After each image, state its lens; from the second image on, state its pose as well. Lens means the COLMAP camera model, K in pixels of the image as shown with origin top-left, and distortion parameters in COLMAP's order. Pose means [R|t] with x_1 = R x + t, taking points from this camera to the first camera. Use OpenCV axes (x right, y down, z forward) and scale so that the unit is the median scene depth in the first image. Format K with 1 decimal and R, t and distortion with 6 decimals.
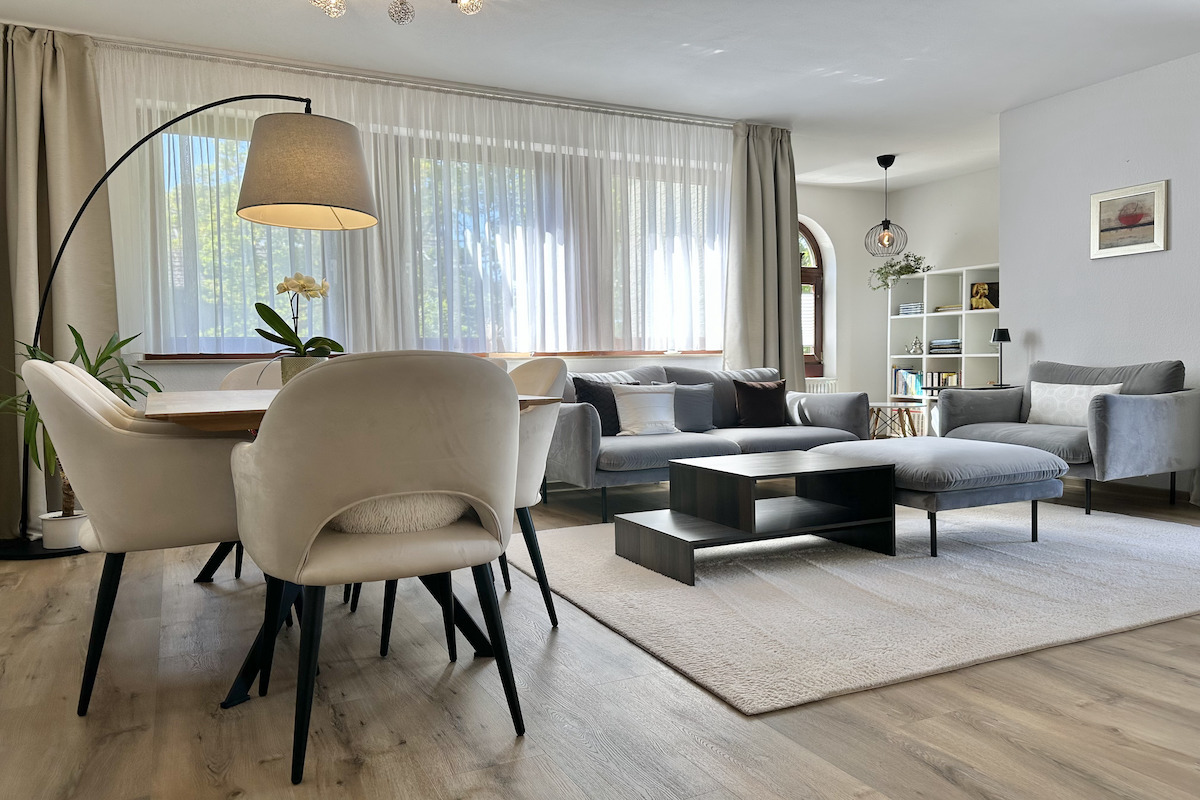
lens RADIAL K [[821.7, 0, 621.7], [0, 821.7, 405.5], [0, 0, 1]] dist [0.043177, -0.052696]
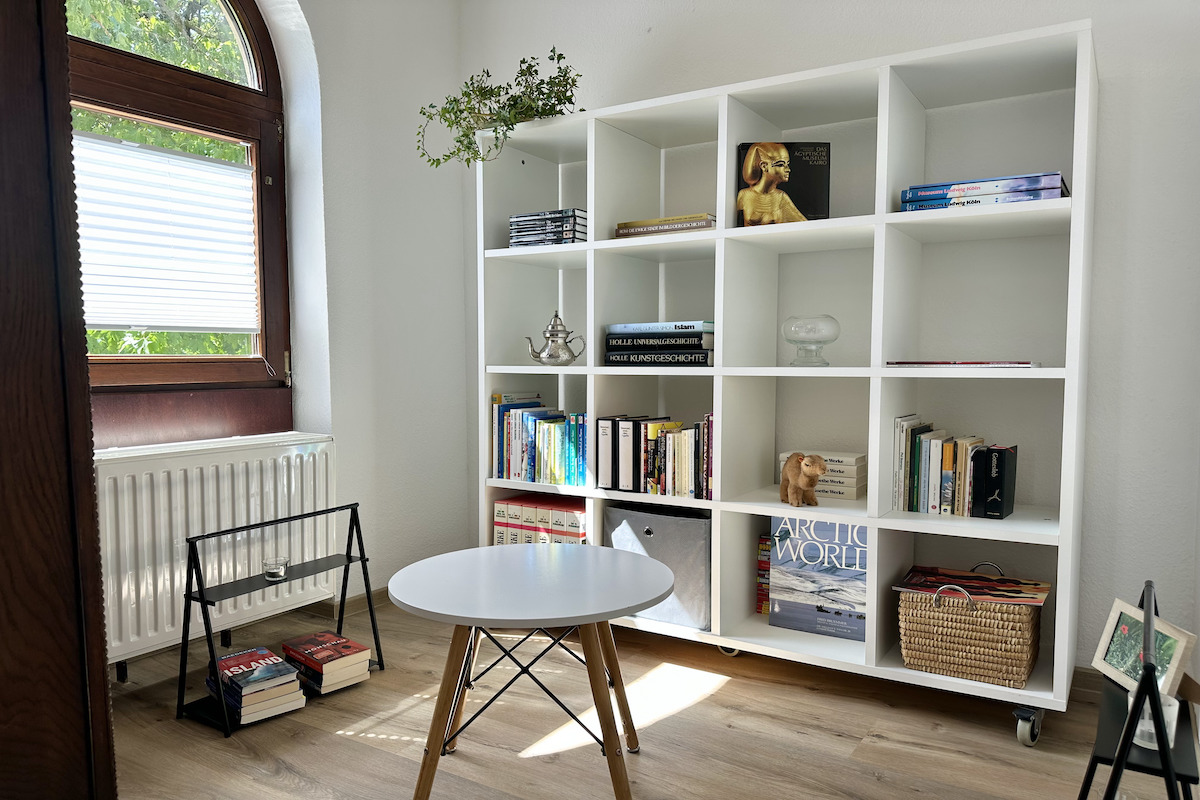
lens RADIAL K [[821.7, 0, 621.7], [0, 821.7, 405.5], [0, 0, 1]] dist [0.043177, -0.052696]
pose [[0.858331, -0.024077, 0.512532, 0.208248], [0.020830, 0.999710, 0.012080, -0.049374], [-0.512674, 0.000307, 0.858583, 0.710907]]
